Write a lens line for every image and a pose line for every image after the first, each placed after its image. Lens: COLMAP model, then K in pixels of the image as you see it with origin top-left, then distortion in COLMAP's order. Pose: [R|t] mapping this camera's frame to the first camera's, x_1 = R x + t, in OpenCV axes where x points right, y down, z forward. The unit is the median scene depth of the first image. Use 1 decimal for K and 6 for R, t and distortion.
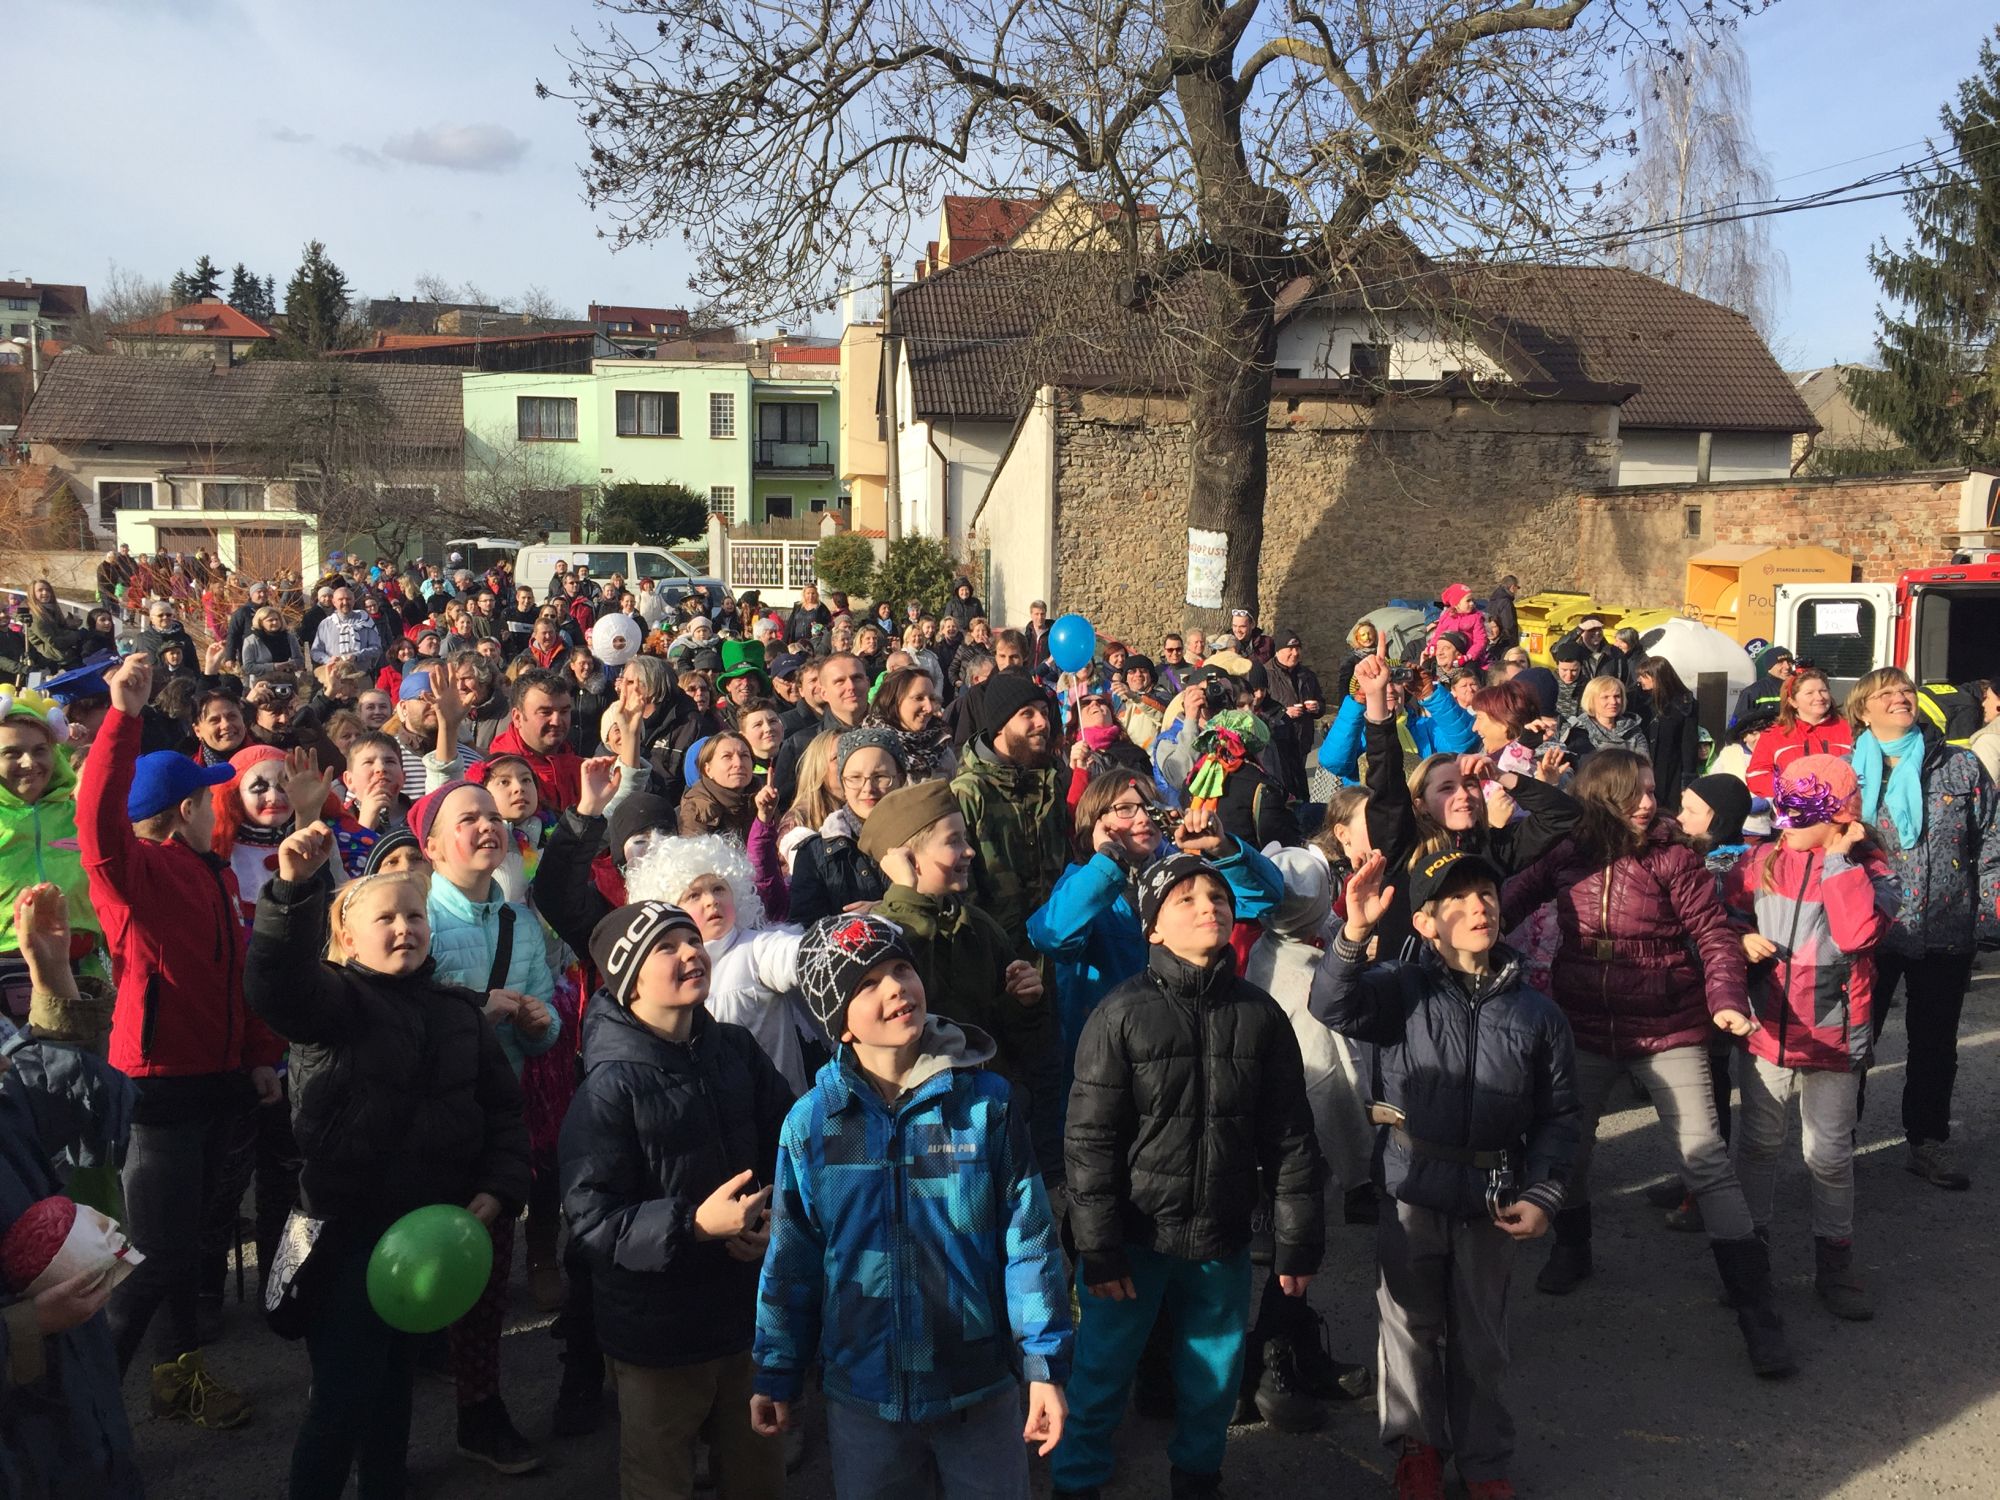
lens RADIAL K [[1692.3, 0, 1000.0], [0, 1692.3, 750.0], [0, 0, 1]] dist [0.082446, -0.106446]
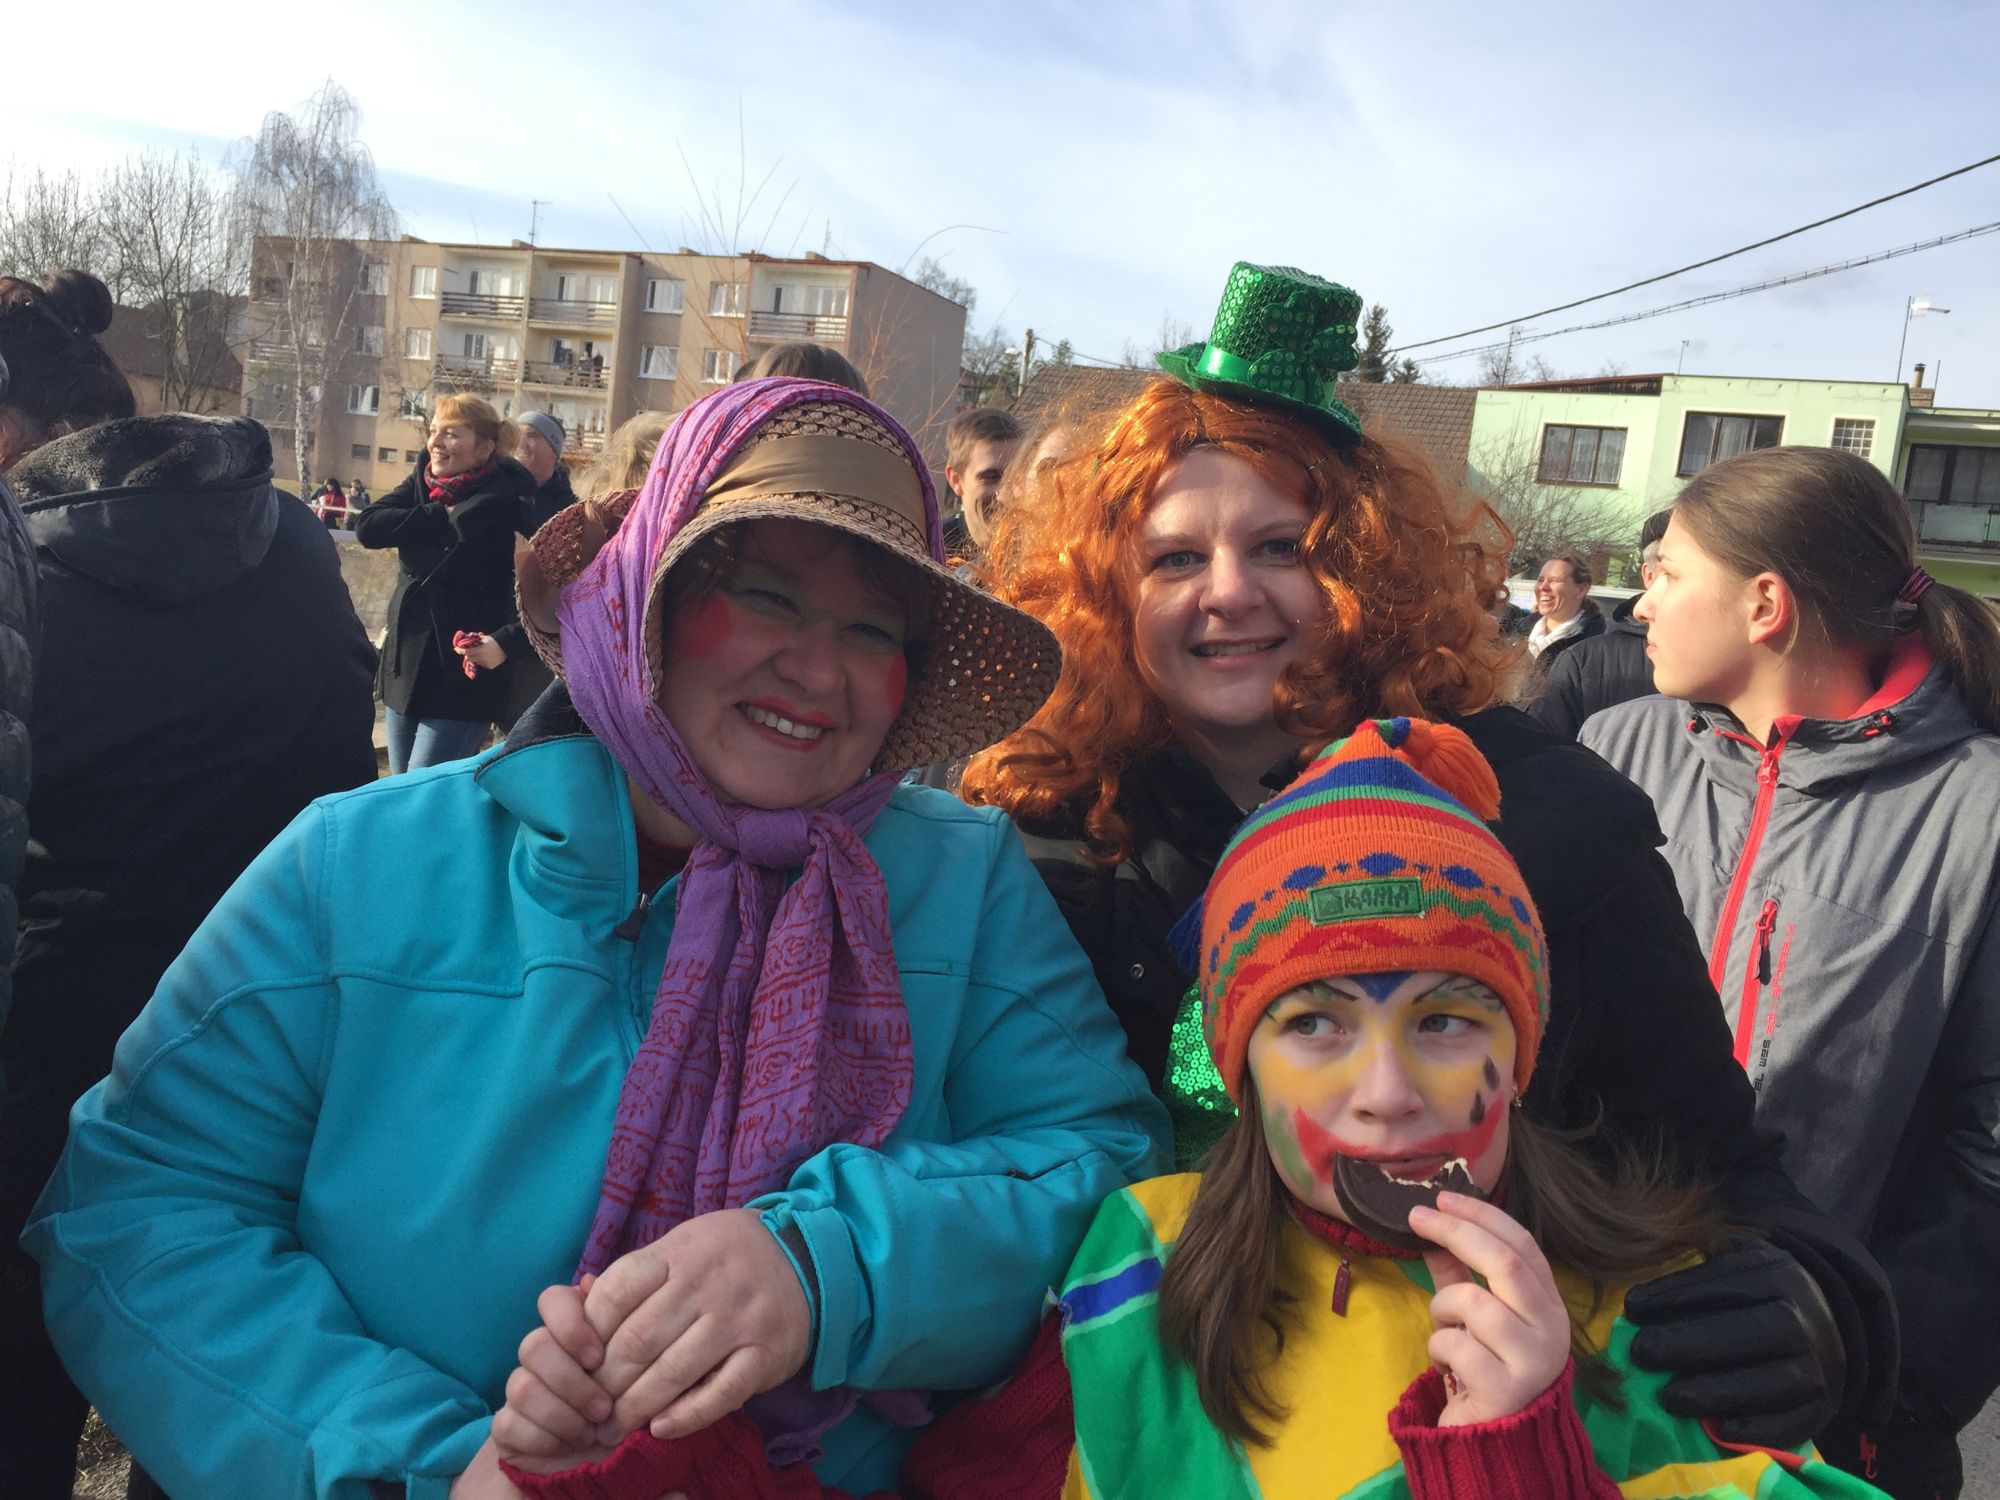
lens RADIAL K [[1671.8, 0, 1011.8], [0, 1671.8, 775.0], [0, 0, 1]] dist [0.074674, -0.093861]
pose [[0.828234, 0.147039, -0.540748, -0.063966], [-0.174980, 0.984572, -0.000285, -0.018826], [0.532364, 0.094856, 0.841184, 0.312331]]
